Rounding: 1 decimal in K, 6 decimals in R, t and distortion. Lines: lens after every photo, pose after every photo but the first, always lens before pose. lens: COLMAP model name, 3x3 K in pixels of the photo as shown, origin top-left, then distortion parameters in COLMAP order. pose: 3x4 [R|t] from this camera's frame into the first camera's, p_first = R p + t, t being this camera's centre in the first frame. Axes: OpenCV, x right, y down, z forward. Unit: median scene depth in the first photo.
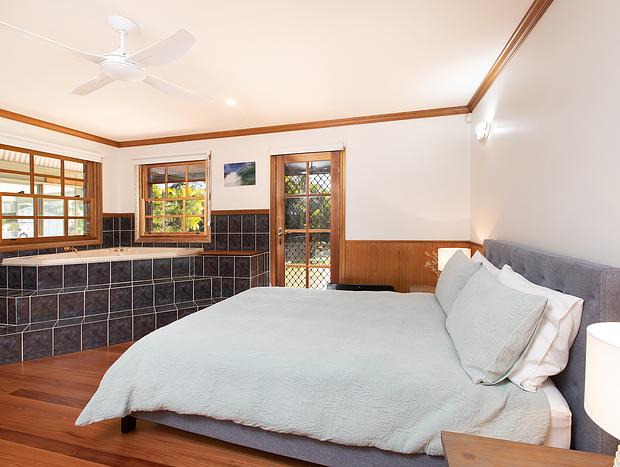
lens RADIAL K [[313.0, 0, 319.1], [0, 313.0, 233.2], [0, 0, 1]] dist [-0.002981, 0.000043]
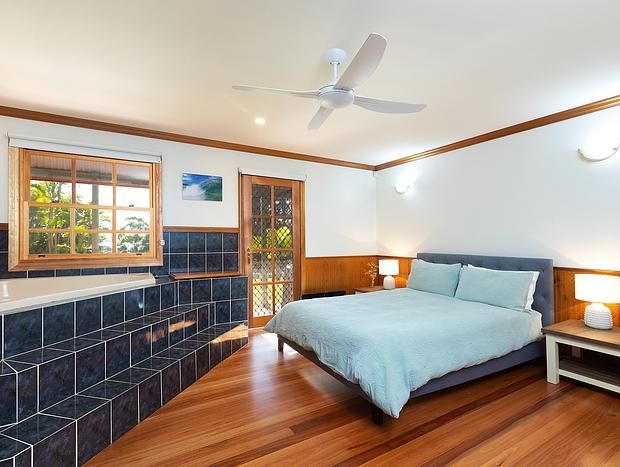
lens RADIAL K [[313.0, 0, 319.1], [0, 313.0, 233.2], [0, 0, 1]] dist [-0.002981, 0.000043]
pose [[0.677071, 0.031249, 0.735254, -0.698266], [0.021511, 0.997831, -0.062218, 0.006200], [-0.735603, 0.057942, 0.674930, 0.155086]]
